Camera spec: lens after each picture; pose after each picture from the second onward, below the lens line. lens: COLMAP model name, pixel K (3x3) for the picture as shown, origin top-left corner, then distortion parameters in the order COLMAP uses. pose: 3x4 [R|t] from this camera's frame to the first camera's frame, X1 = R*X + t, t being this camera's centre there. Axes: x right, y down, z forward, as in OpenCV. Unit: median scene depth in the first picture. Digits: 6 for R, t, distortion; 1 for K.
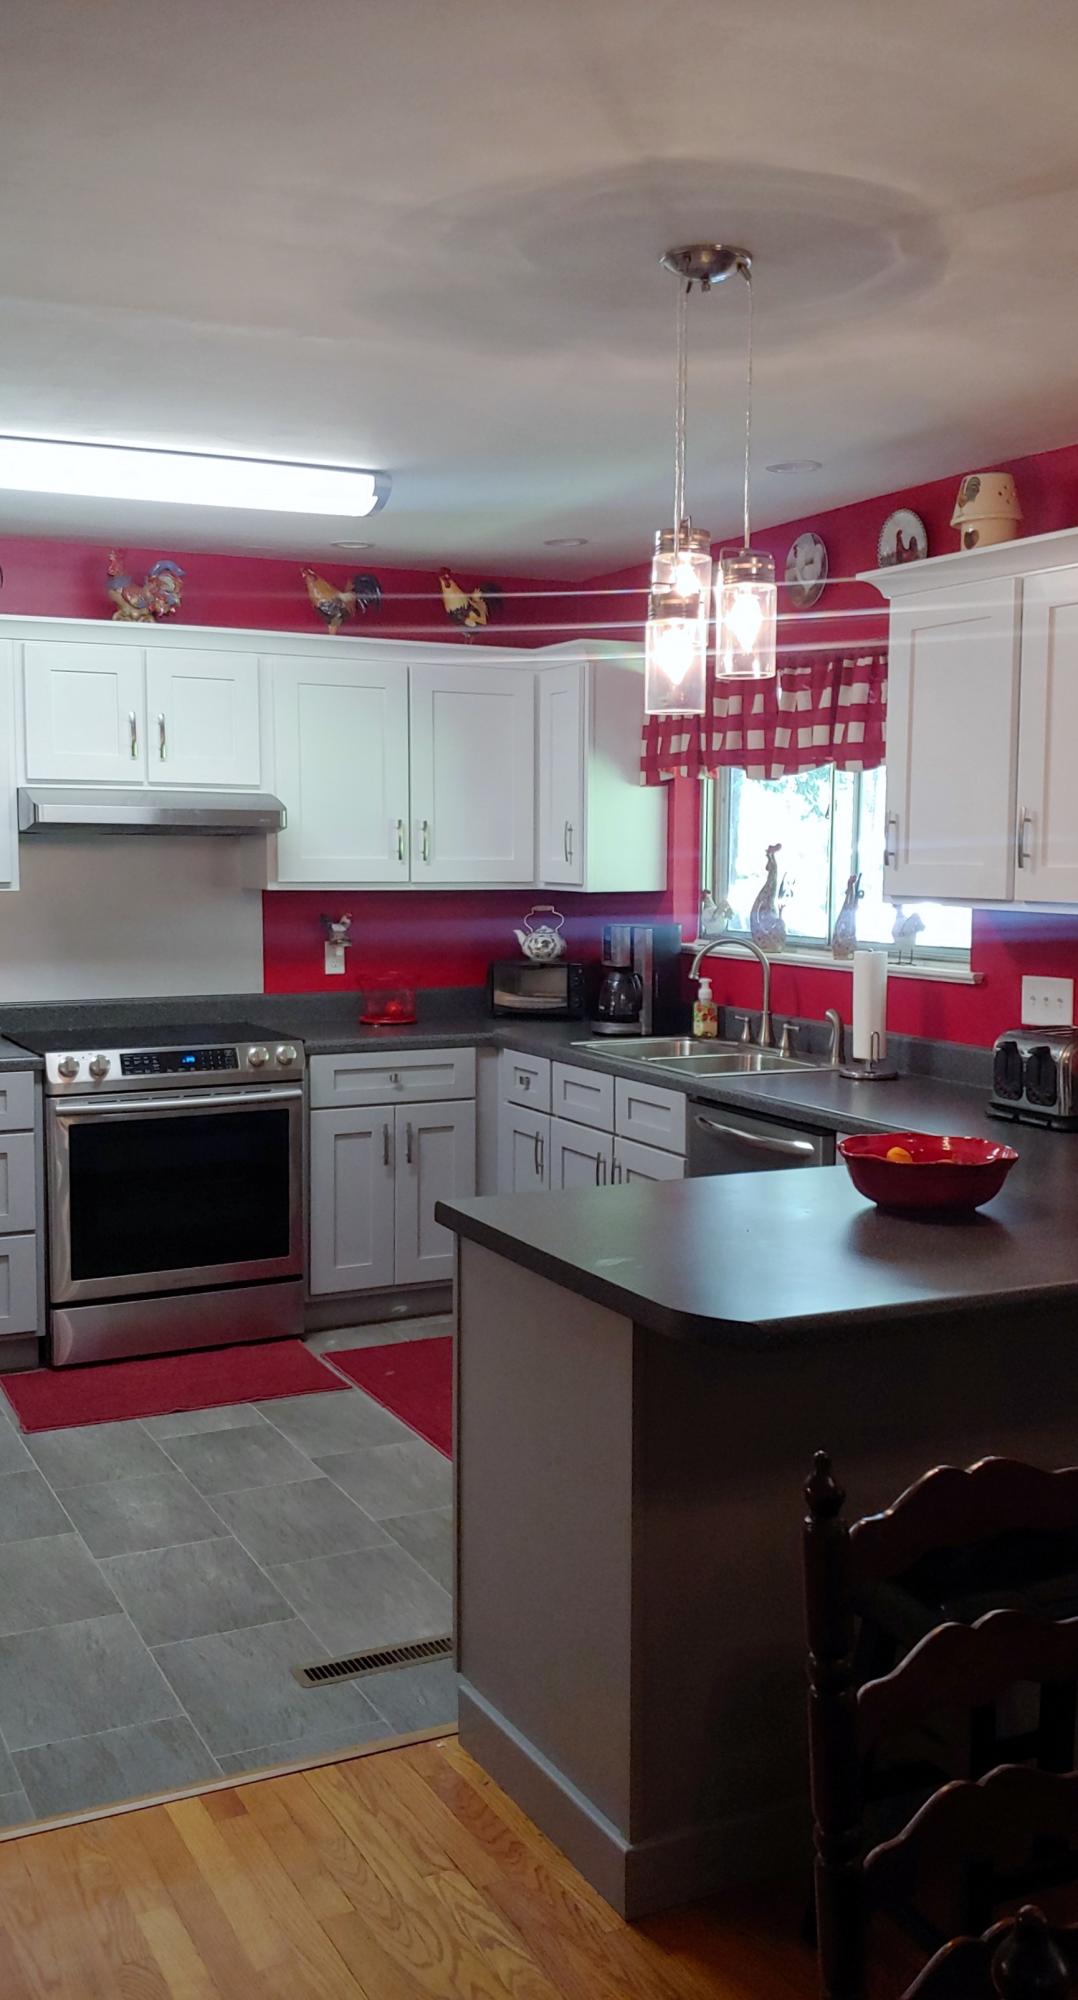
lens RADIAL K [[1718.1, 0, 544.0], [0, 1718.1, 998.2], [0, 0, 1]] dist [0.055899, -0.013127]
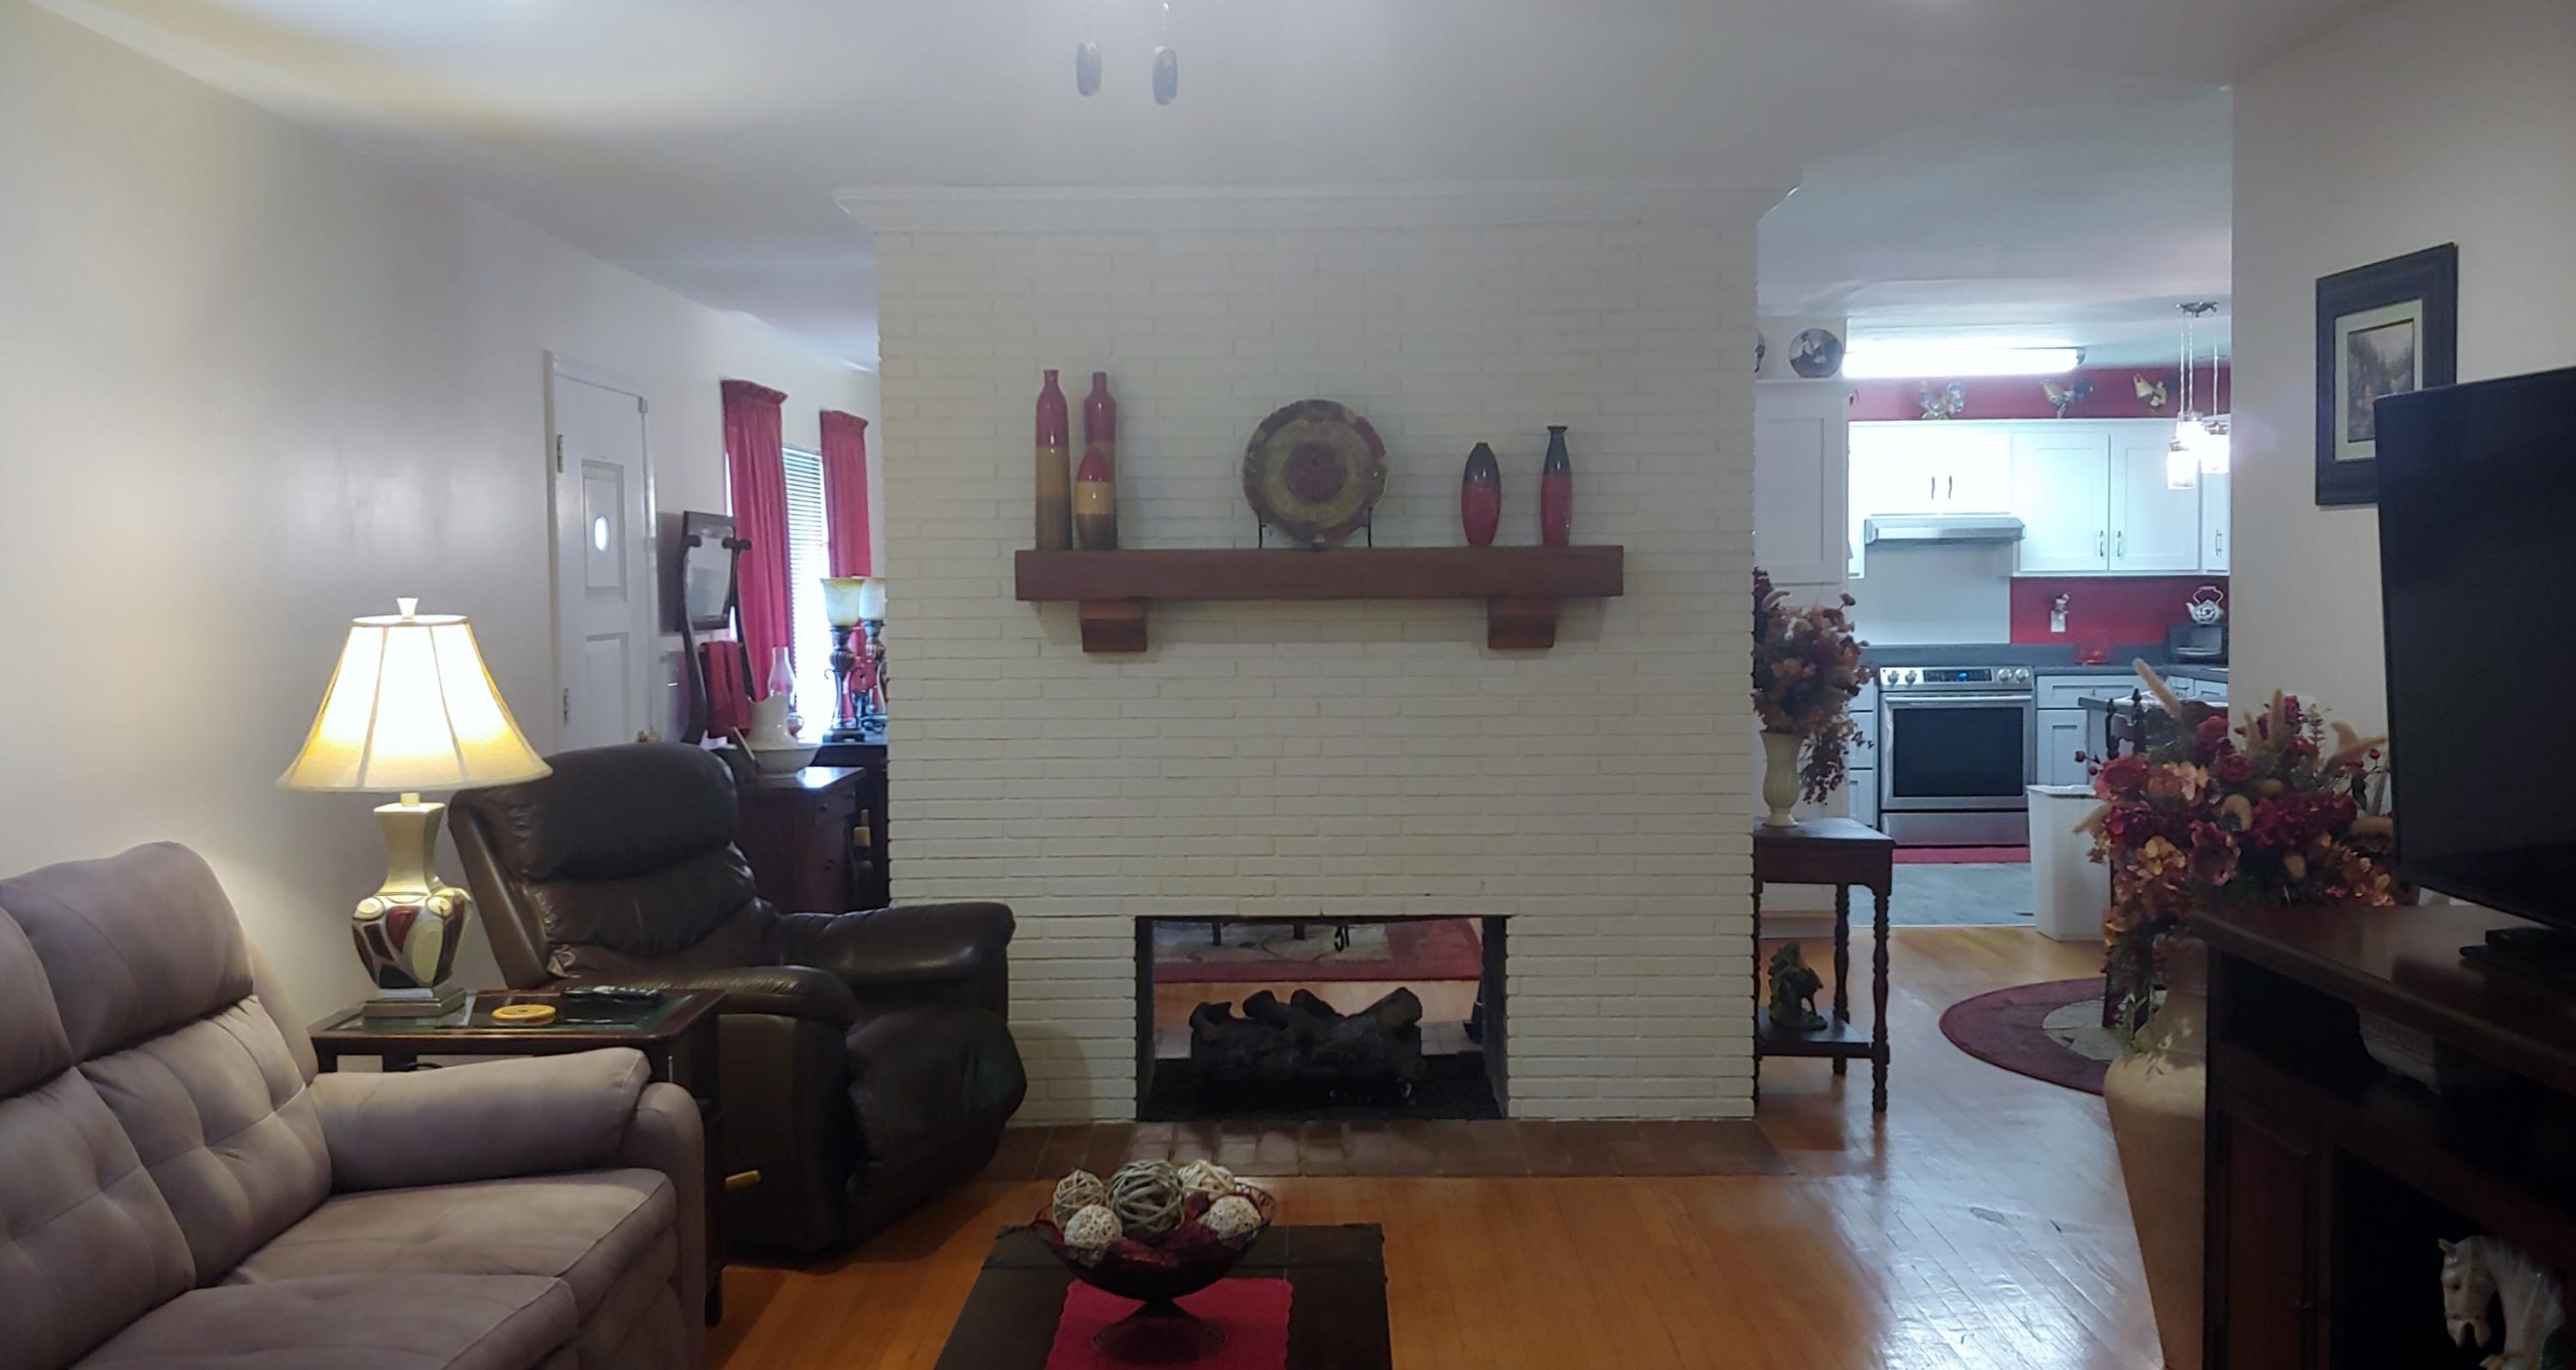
lens RADIAL K [[2216.8, 0, 1297.8], [0, 2216.8, 721.3], [0, 0, 1]] dist [0.038147, 0.003859]
pose [[0.887648, 0.016951, -0.460210, 0.232685], [-0.024674, 0.999638, -0.010772, 0.125496], [0.459860, 0.020916, 0.887745, -1.303825]]
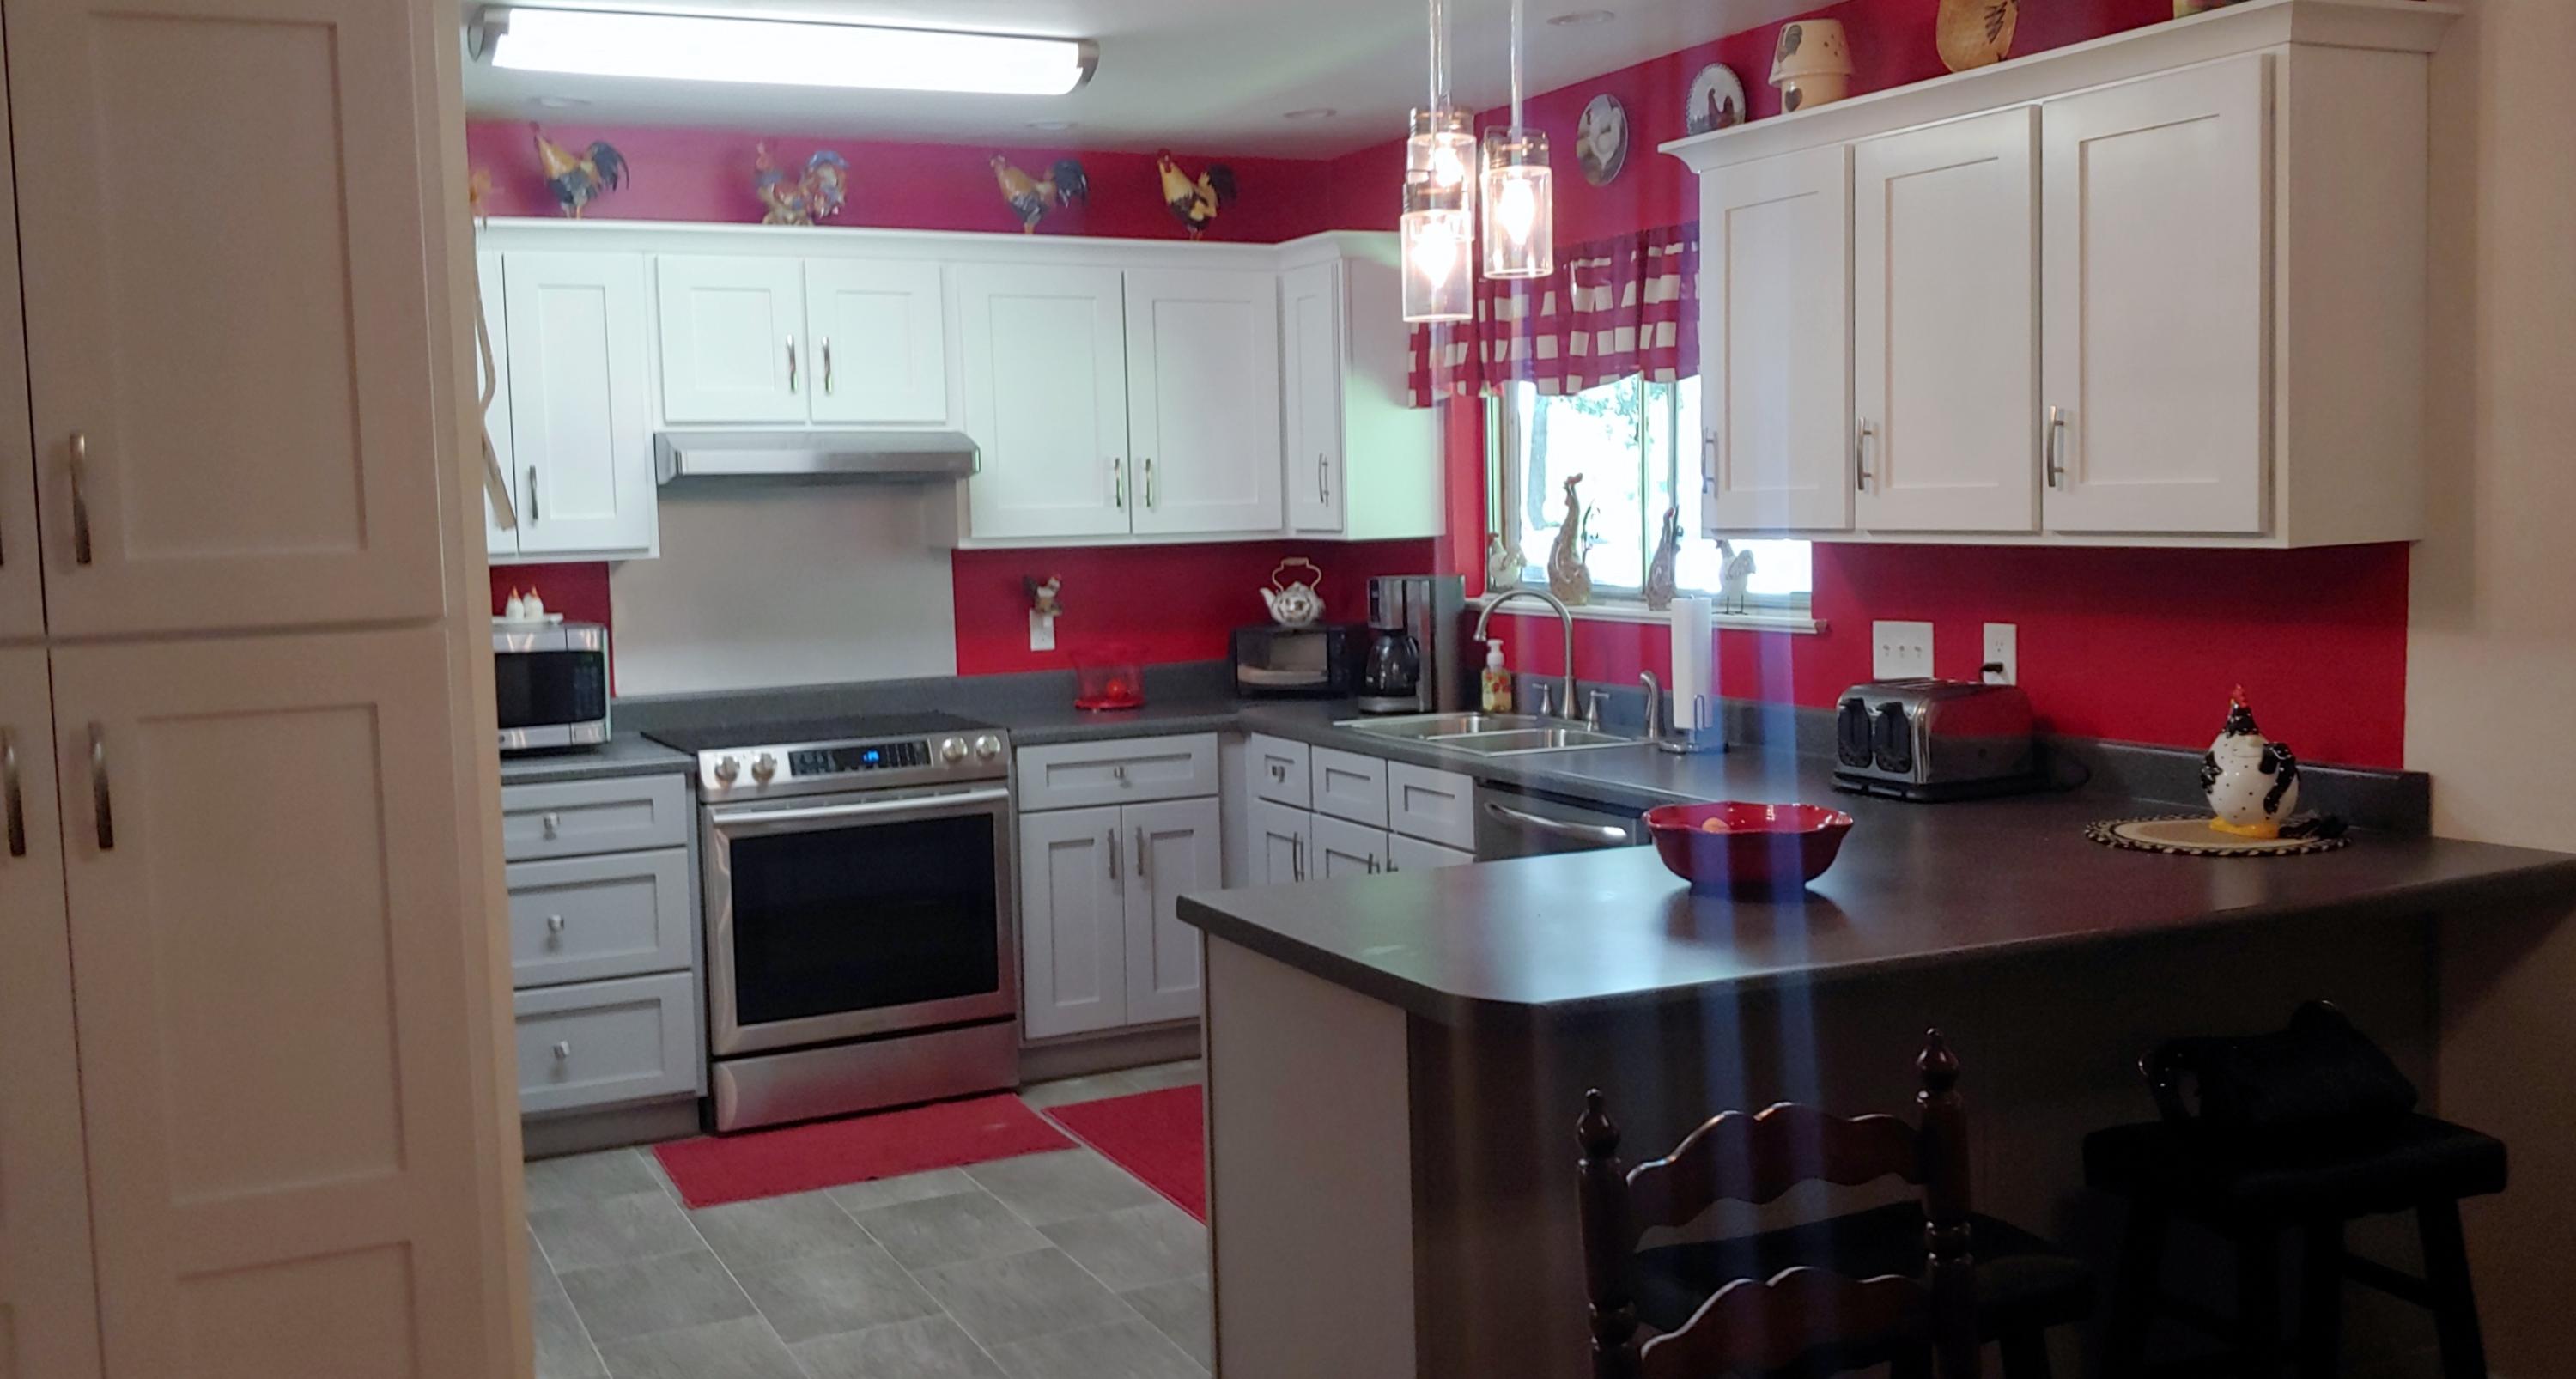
lens RADIAL K [[2212.9, 0, 1288.0], [0, 2212.9, 695.2], [0, 0, 1]] dist [0.055899, -0.013127]
pose [[0.999567, -0.028653, -0.006718, 0.001431], [0.028672, 0.999585, 0.002794, 0.009622], [0.006635, -0.002985, 0.999974, -0.061985]]
